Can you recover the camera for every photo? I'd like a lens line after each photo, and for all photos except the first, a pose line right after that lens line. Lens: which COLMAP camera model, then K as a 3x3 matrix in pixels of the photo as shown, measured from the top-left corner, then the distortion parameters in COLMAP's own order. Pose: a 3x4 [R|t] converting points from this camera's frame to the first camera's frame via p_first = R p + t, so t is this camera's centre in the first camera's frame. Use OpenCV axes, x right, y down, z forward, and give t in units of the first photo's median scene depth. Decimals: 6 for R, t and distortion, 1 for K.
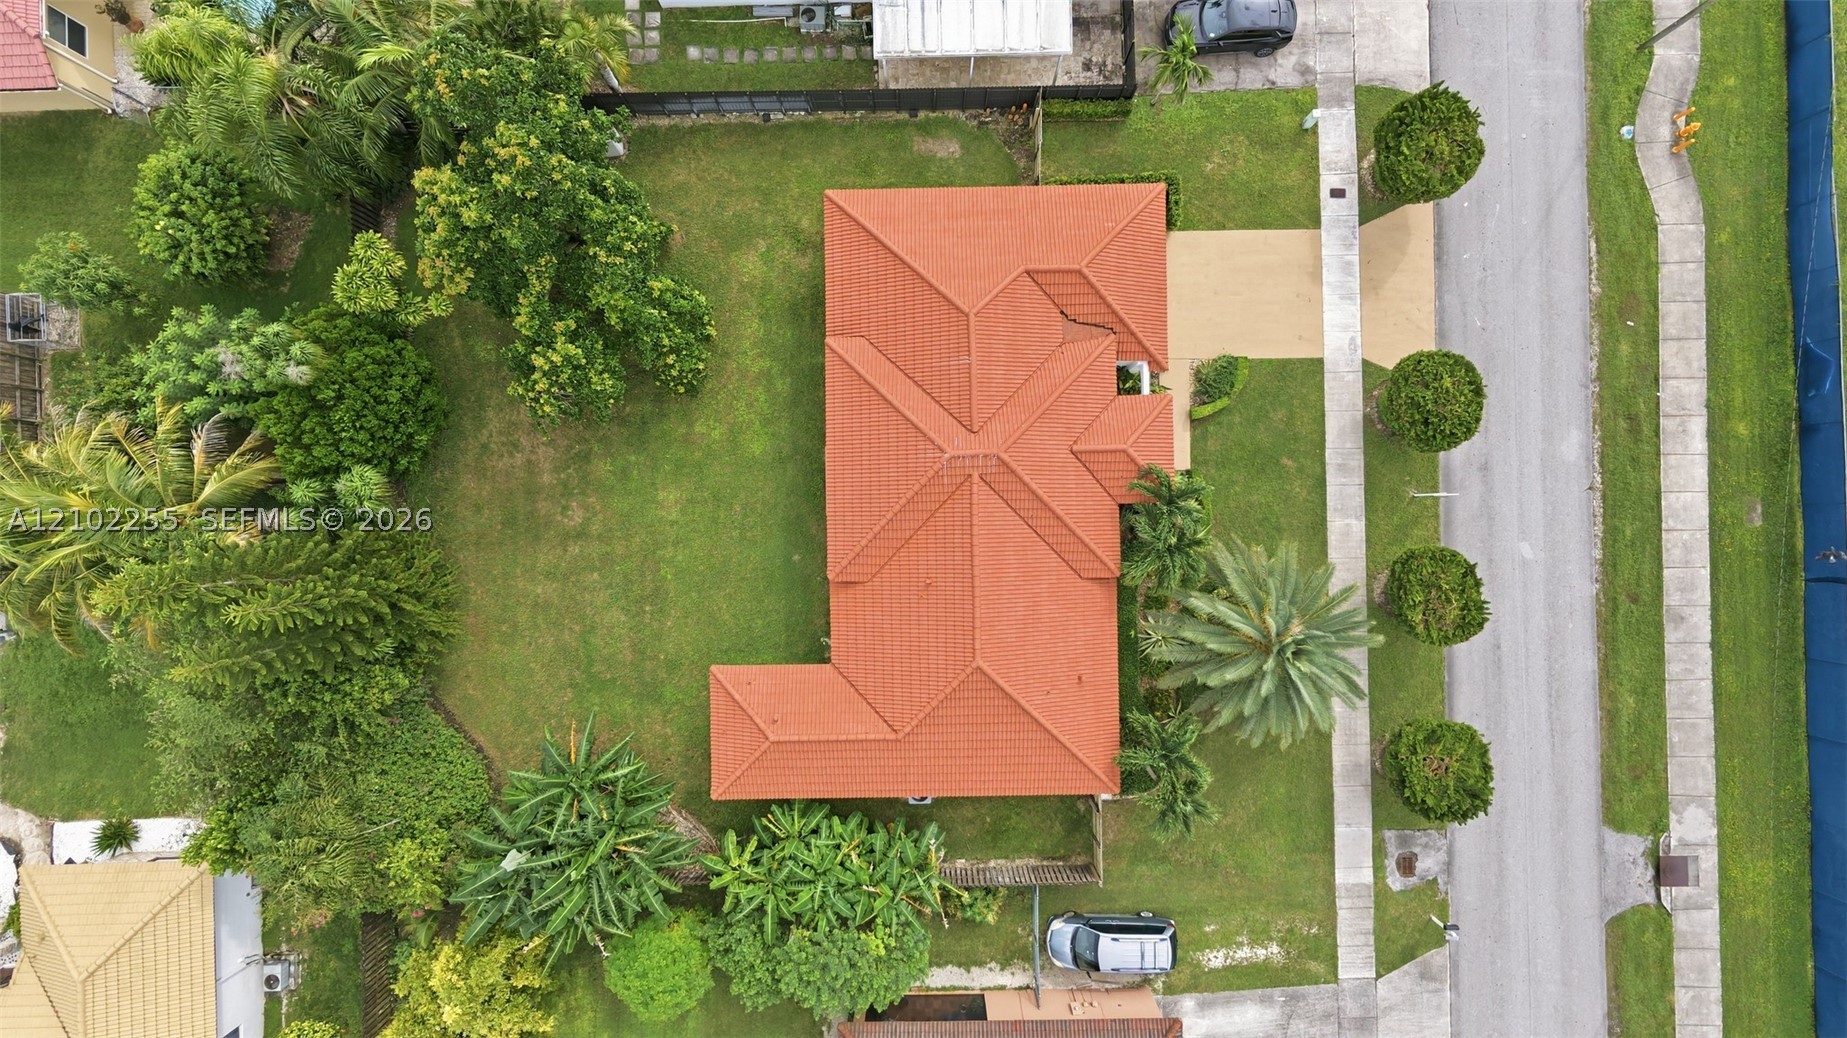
lens RADIAL K [[891.5, 0, 923.5], [0, 891.5, 519.0], [0, 0, 1]] dist [-0.003498, -0.000351]
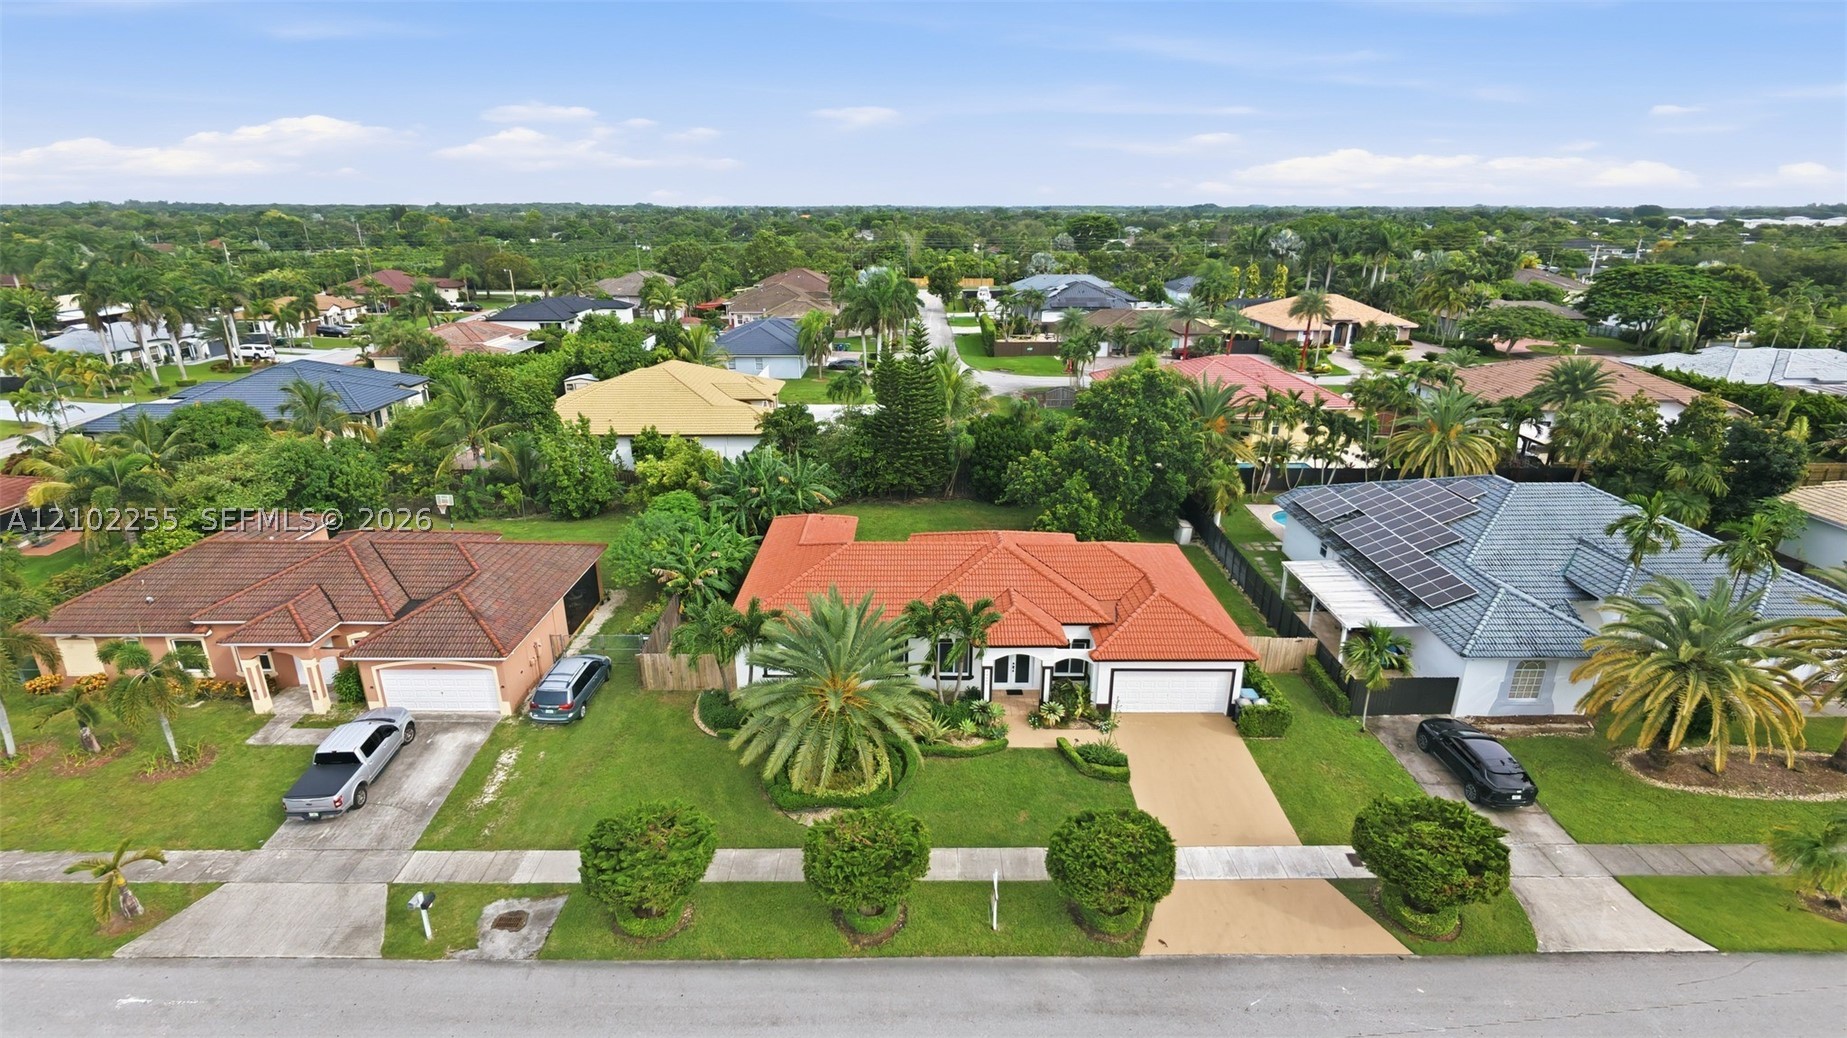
lens RADIAL K [[878.0, 0, 923.5], [0, 878.0, 519.0], [0, 0, 1]] dist [0.003149, 0.000123]
pose [[-0.011514, 0.355199, -0.934720, 1.129308], [-0.999833, 0.009178, 0.015804, 0.017583], [0.014192, 0.934746, 0.355034, 0.413659]]
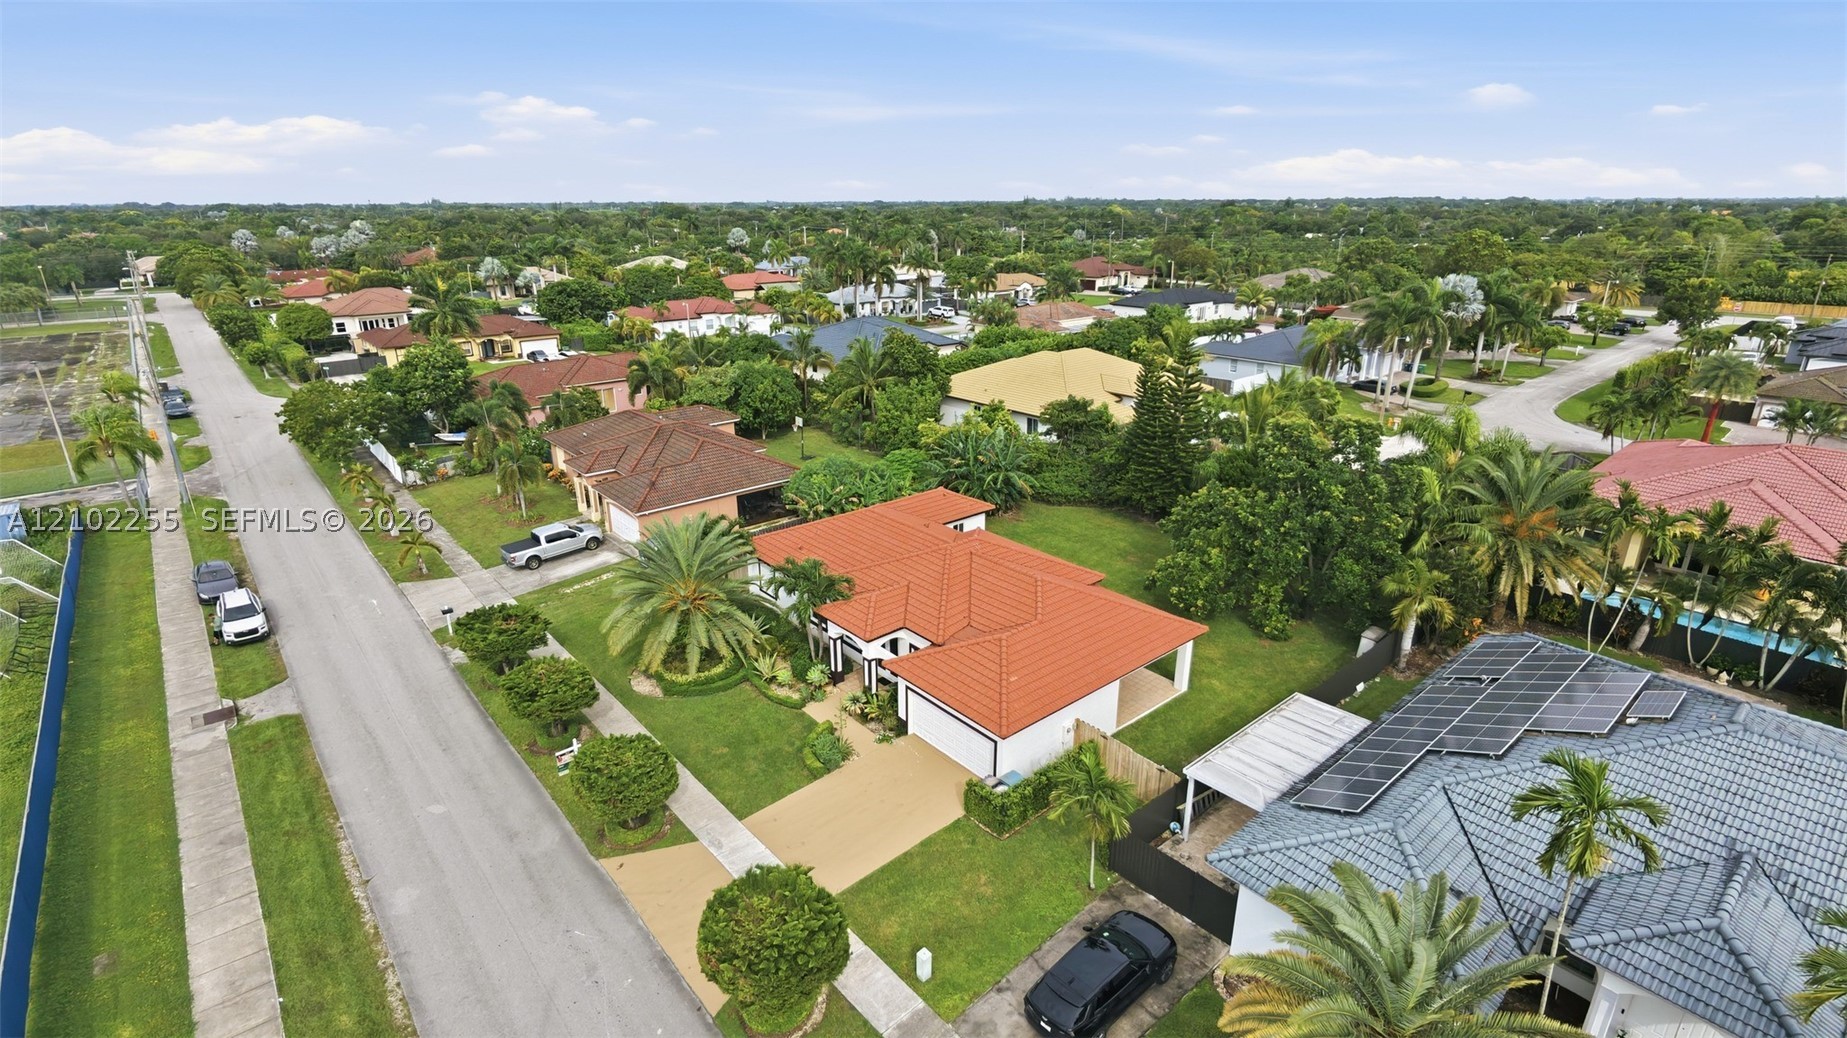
lens RADIAL K [[891.5, 0, 923.5], [0, 891.5, 519.0], [0, 0, 1]] dist [-0.003498, -0.000351]
pose [[-0.771735, 0.235136, -0.590877, 0.762107], [-0.635339, -0.244534, 0.732494, -0.870172], [0.027746, 0.940699, 0.338107, 0.432930]]
